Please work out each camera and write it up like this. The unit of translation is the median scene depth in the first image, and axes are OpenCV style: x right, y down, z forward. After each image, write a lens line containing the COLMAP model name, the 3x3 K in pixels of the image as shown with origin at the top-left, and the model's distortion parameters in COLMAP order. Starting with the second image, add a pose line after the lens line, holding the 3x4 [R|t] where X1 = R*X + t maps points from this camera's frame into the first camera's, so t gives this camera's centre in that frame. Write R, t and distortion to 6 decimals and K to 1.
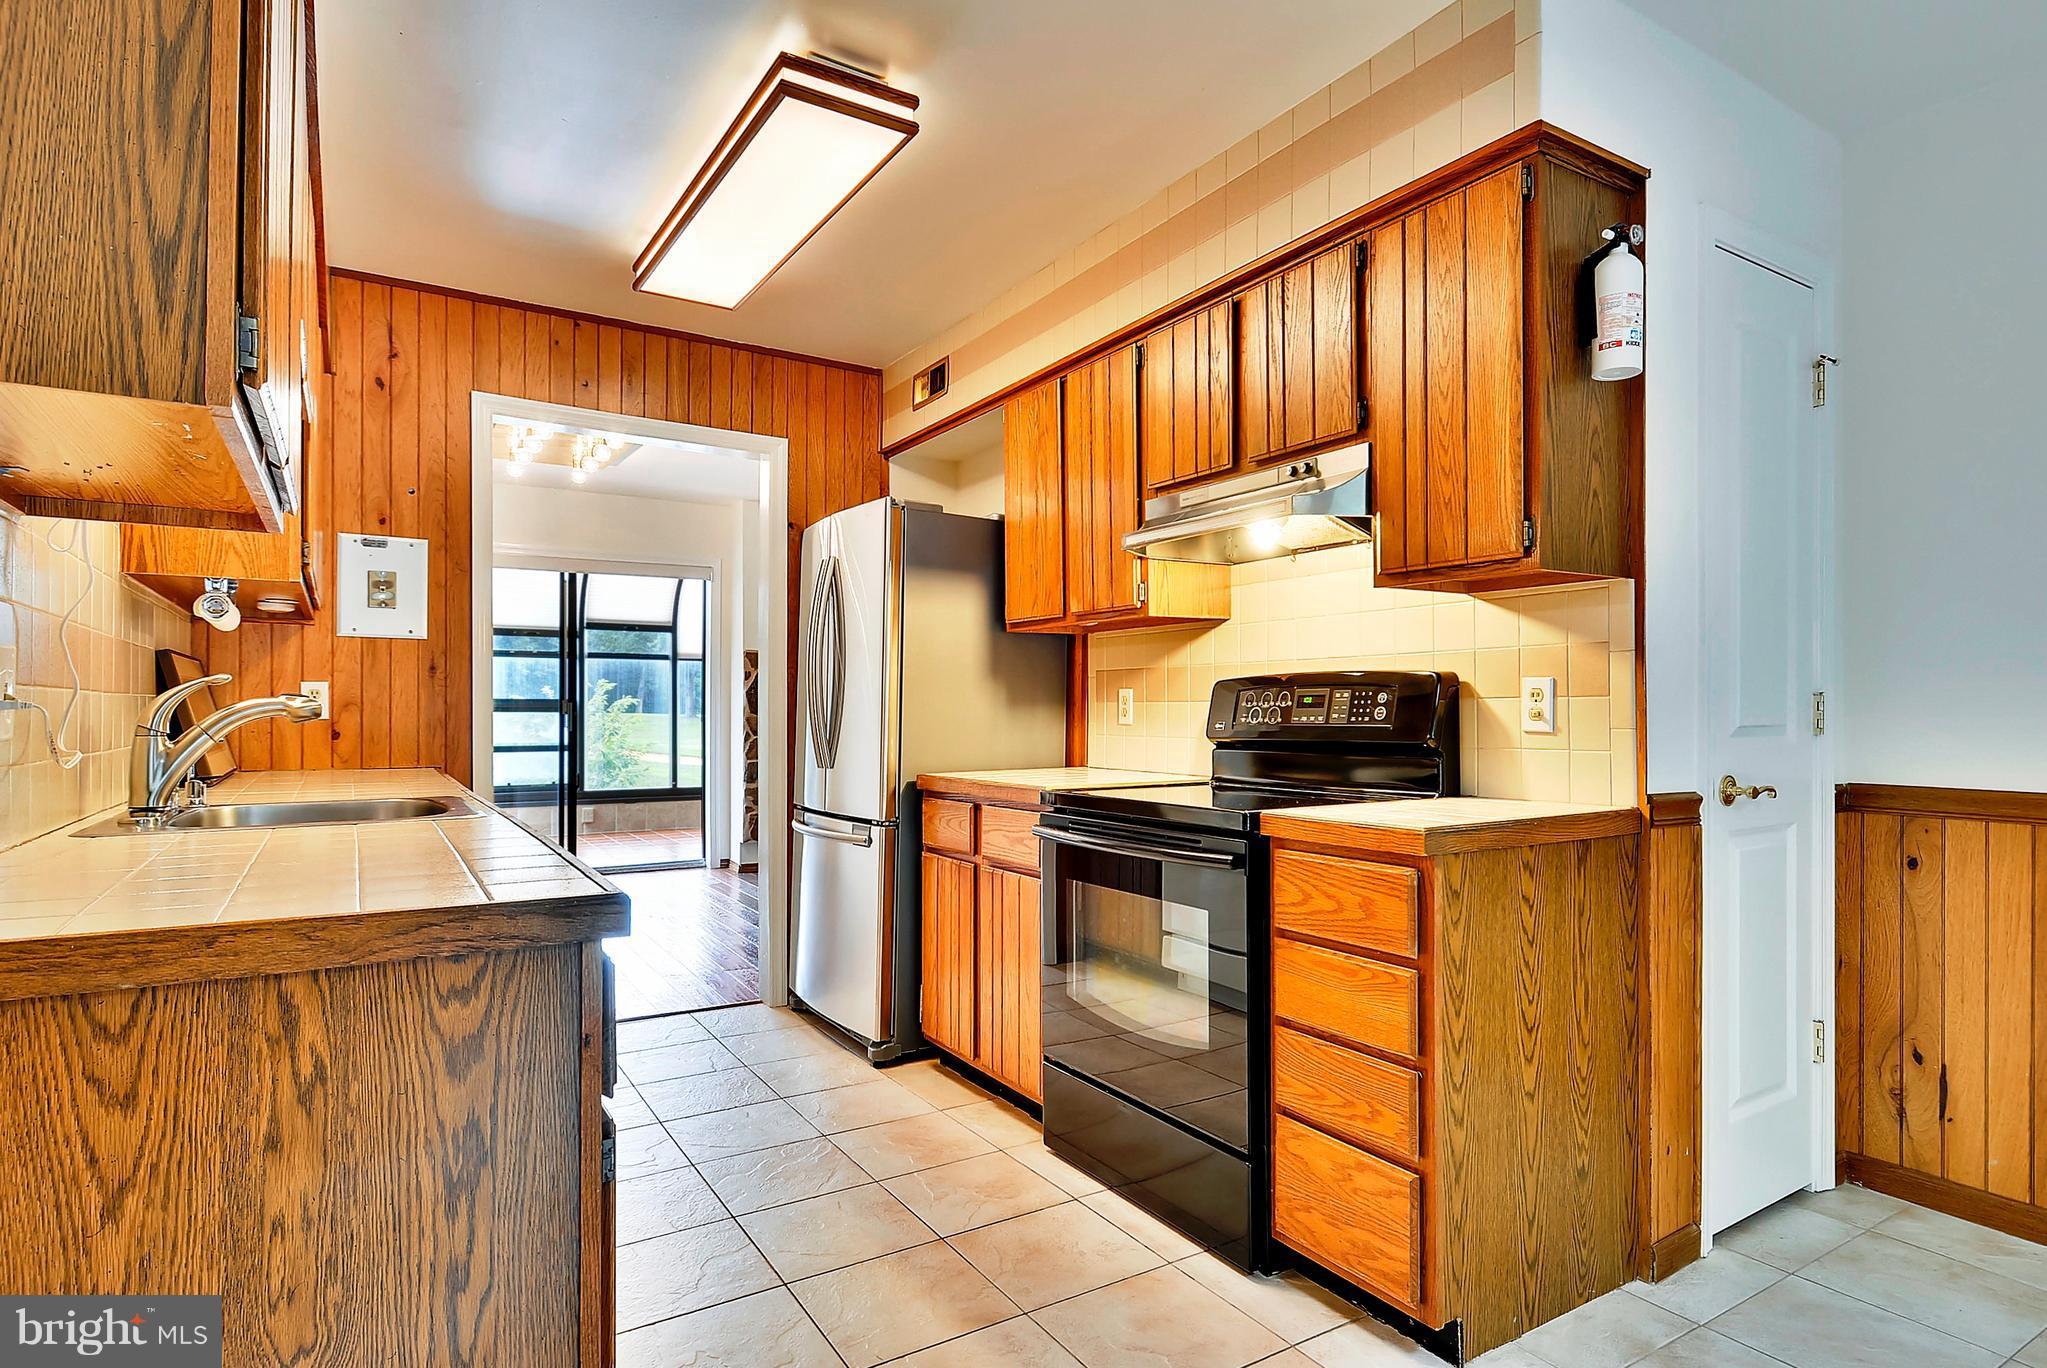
lens RADIAL K [[1086.4, 0, 1020.7], [0, 1086.4, 705.3], [0, 0, 1]] dist [0.013123, -0.016835]
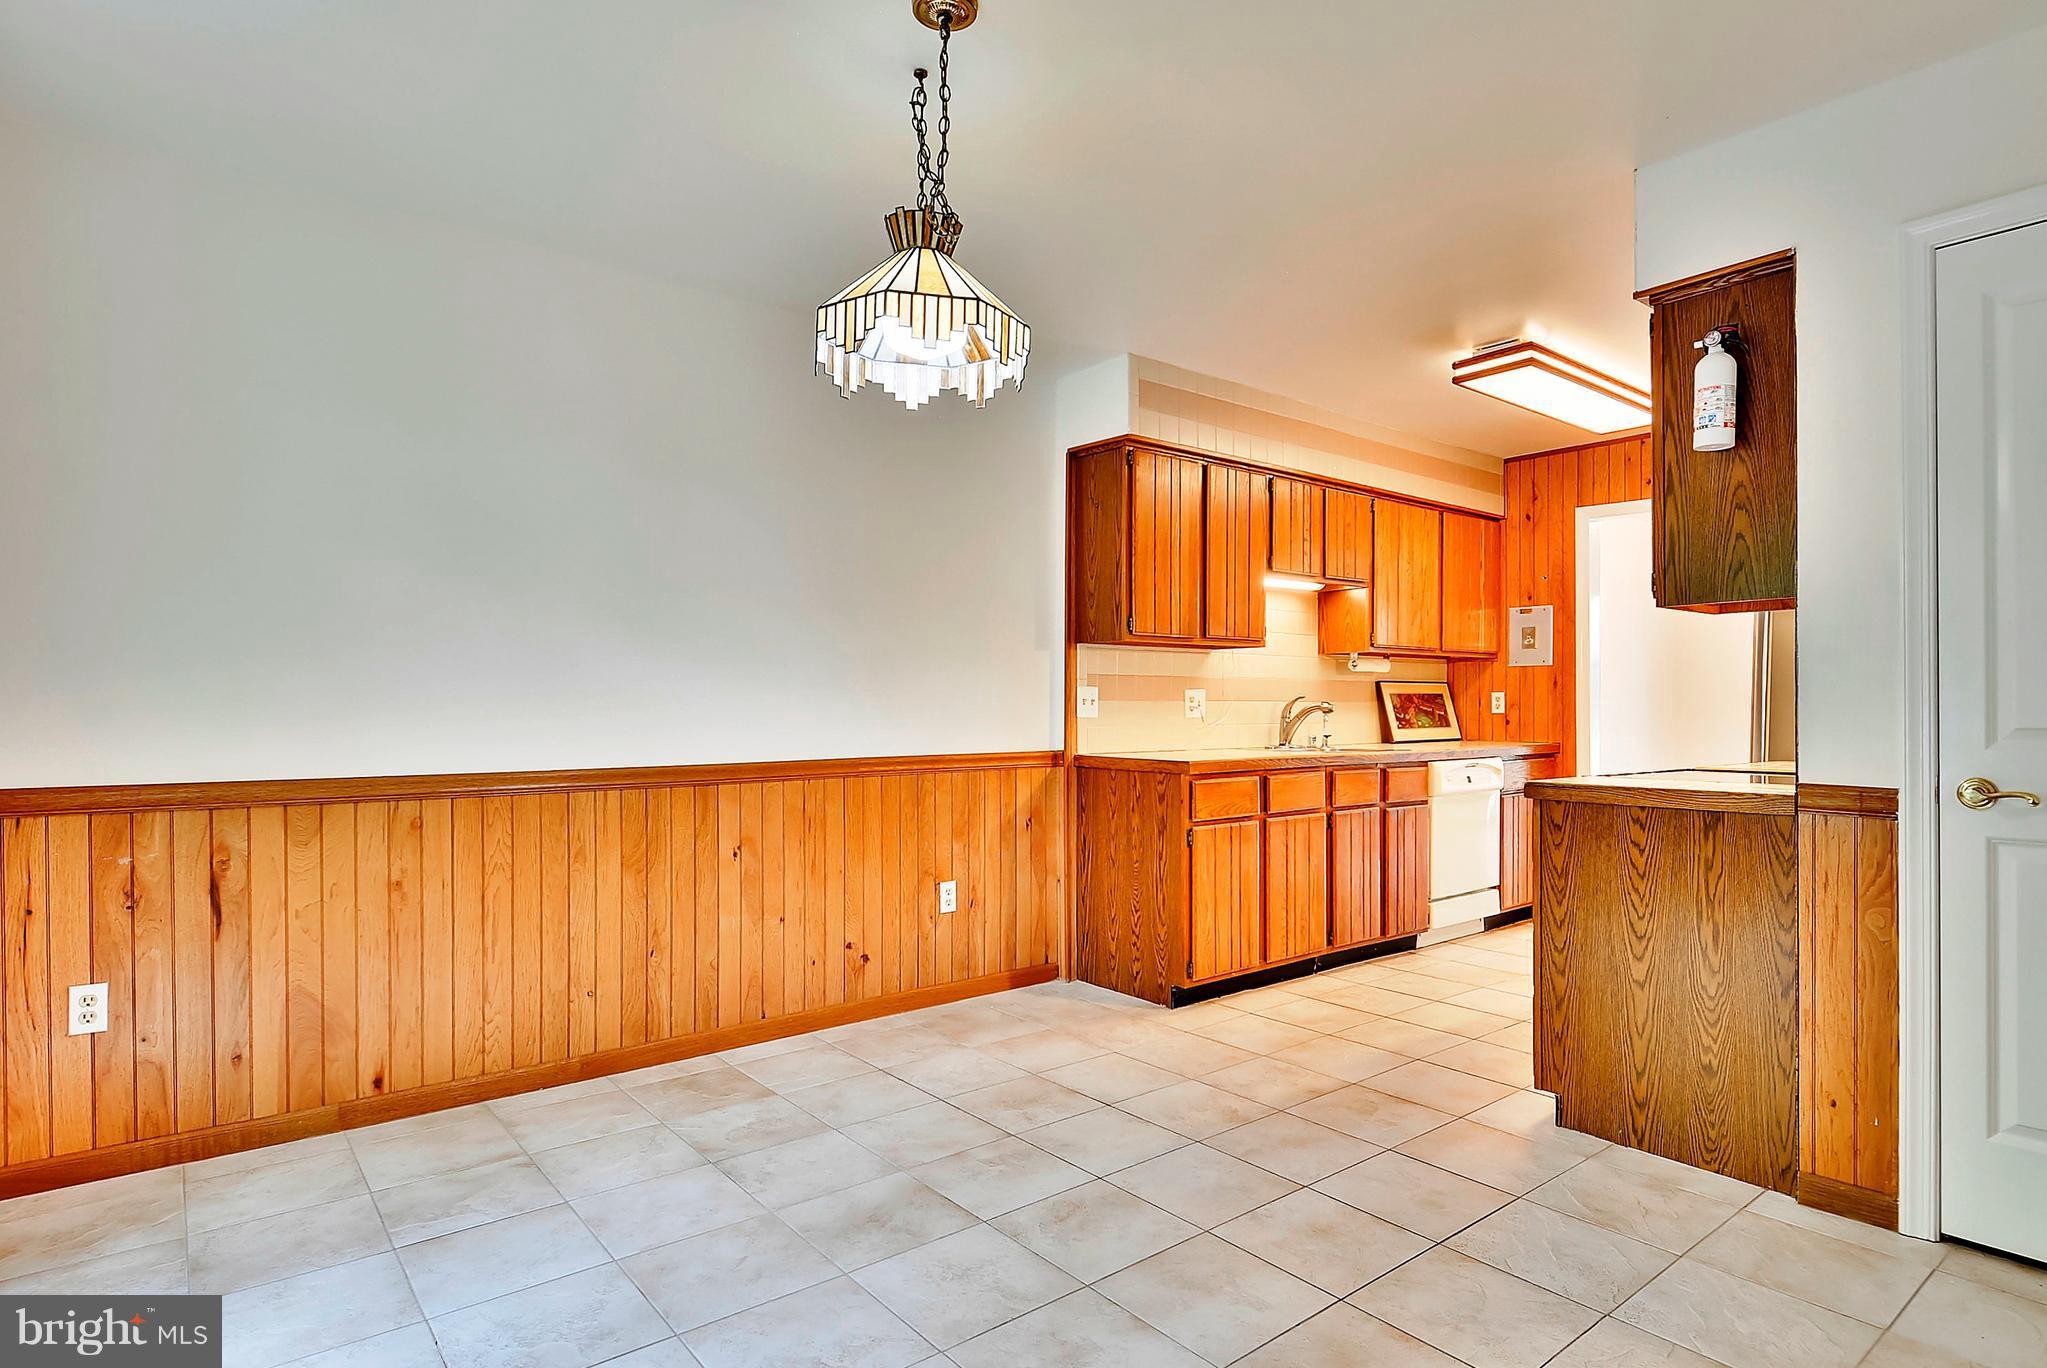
lens RADIAL K [[1086.4, 0, 1059.8], [0, 1086.4, 705.8], [0, 0, 1]] dist [0.013123, -0.016835]
pose [[0.135202, -0.000485, -0.990818, 1.480085], [0.005121, 0.999987, 0.000209, -0.004680], [0.990805, -0.005103, 0.135203, 0.057938]]
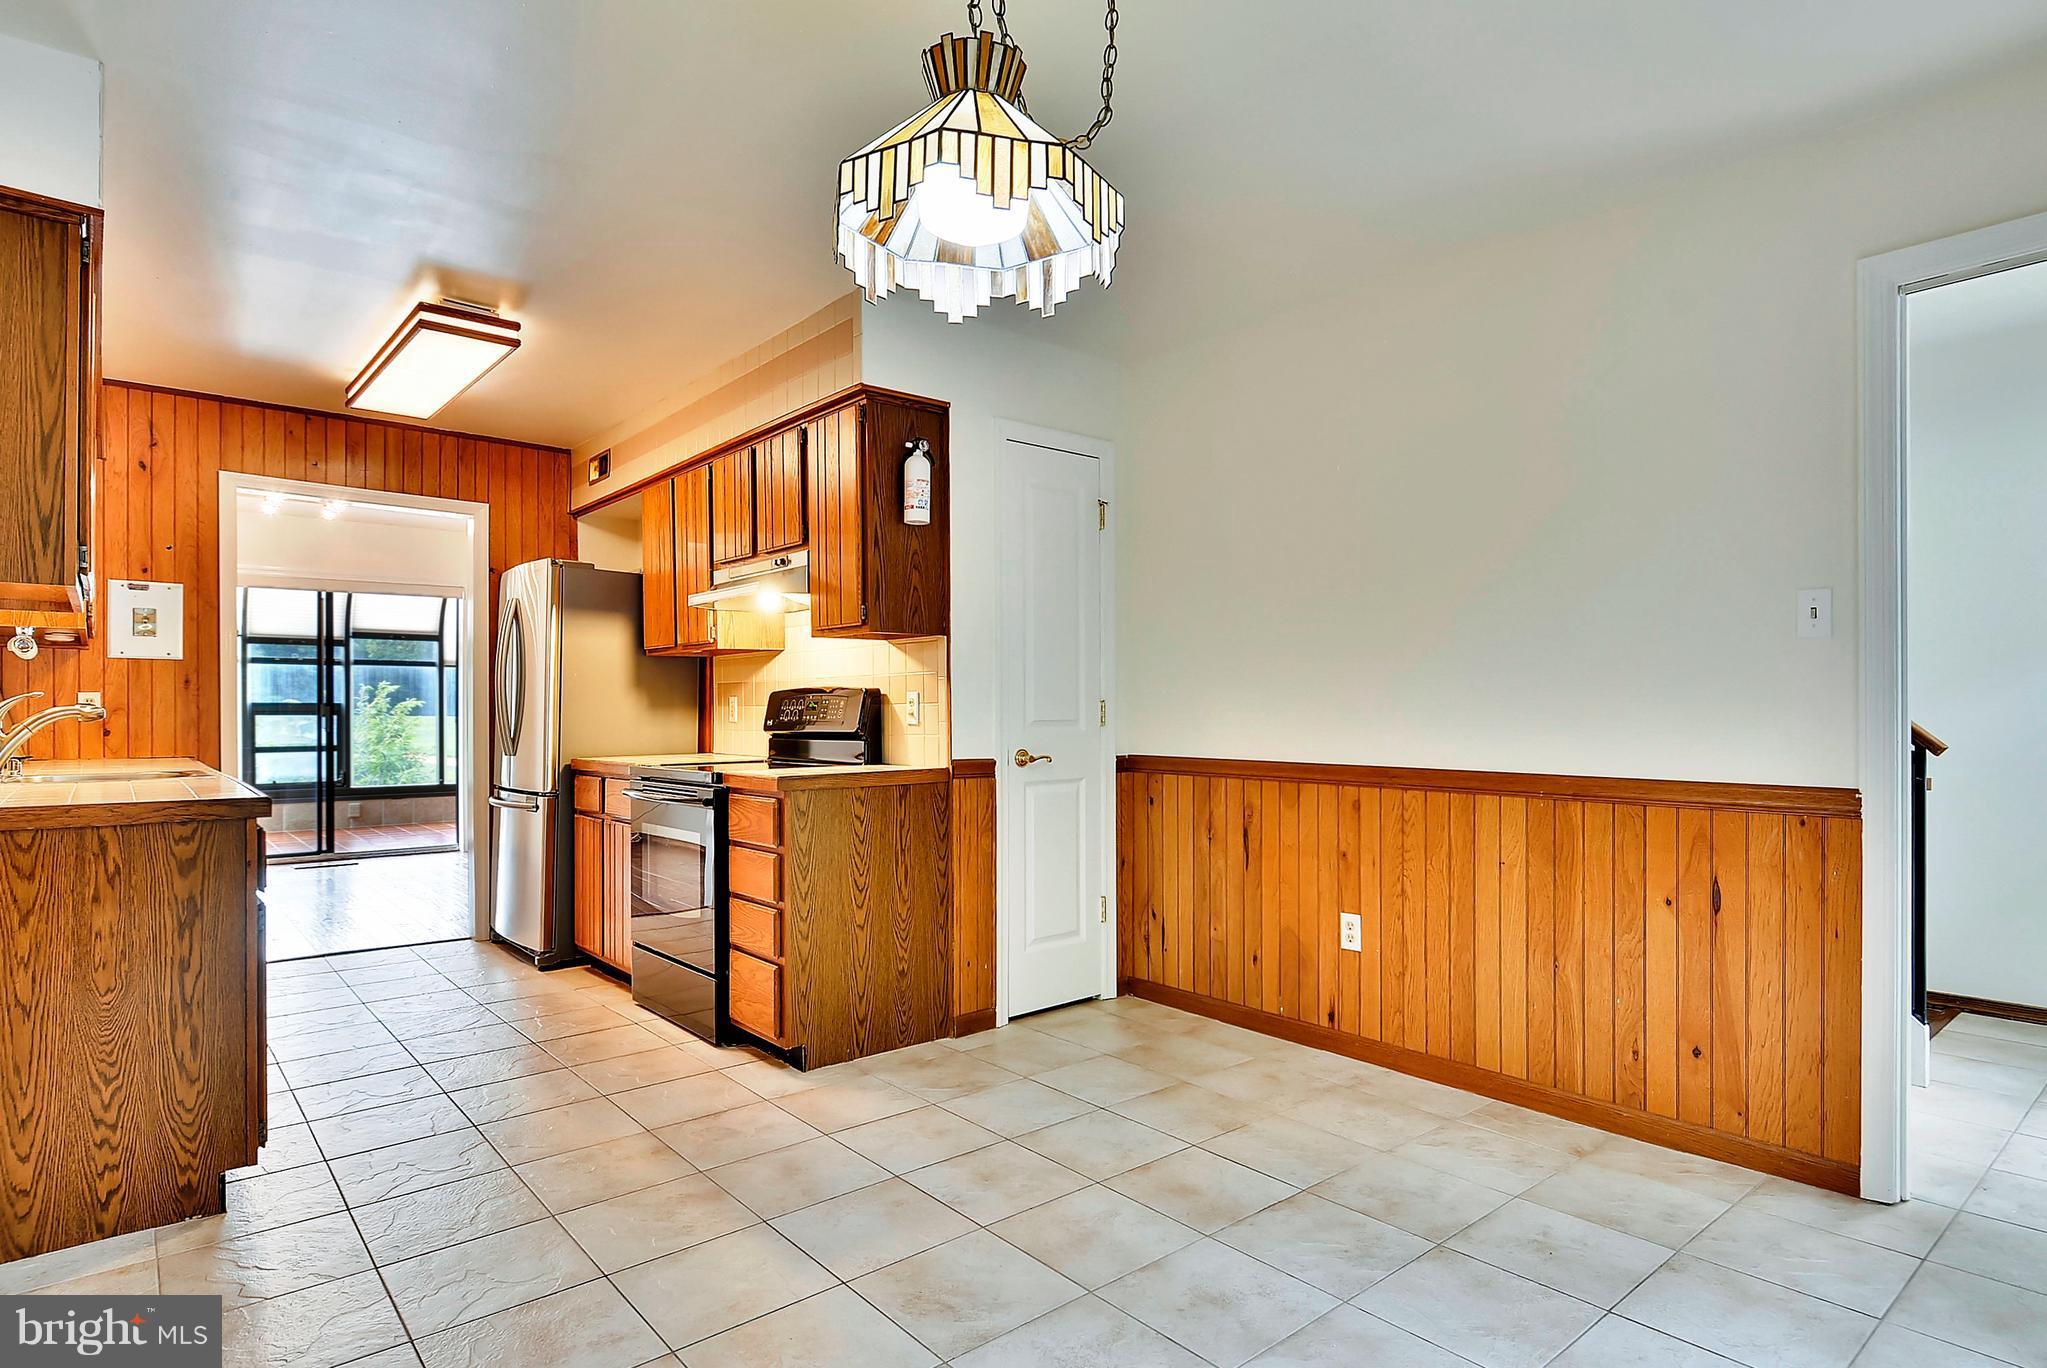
lens RADIAL K [[1086.4, 0, 1029.6], [0, 1086.4, 709.7], [0, 0, 1]] dist [0.013123, -0.016835]
pose [[0.988178, -0.002466, 0.153289, 0.394067], [0.002038, 0.999994, 0.002948, -0.002929], [-0.153295, -0.002601, 0.988177, -0.677484]]
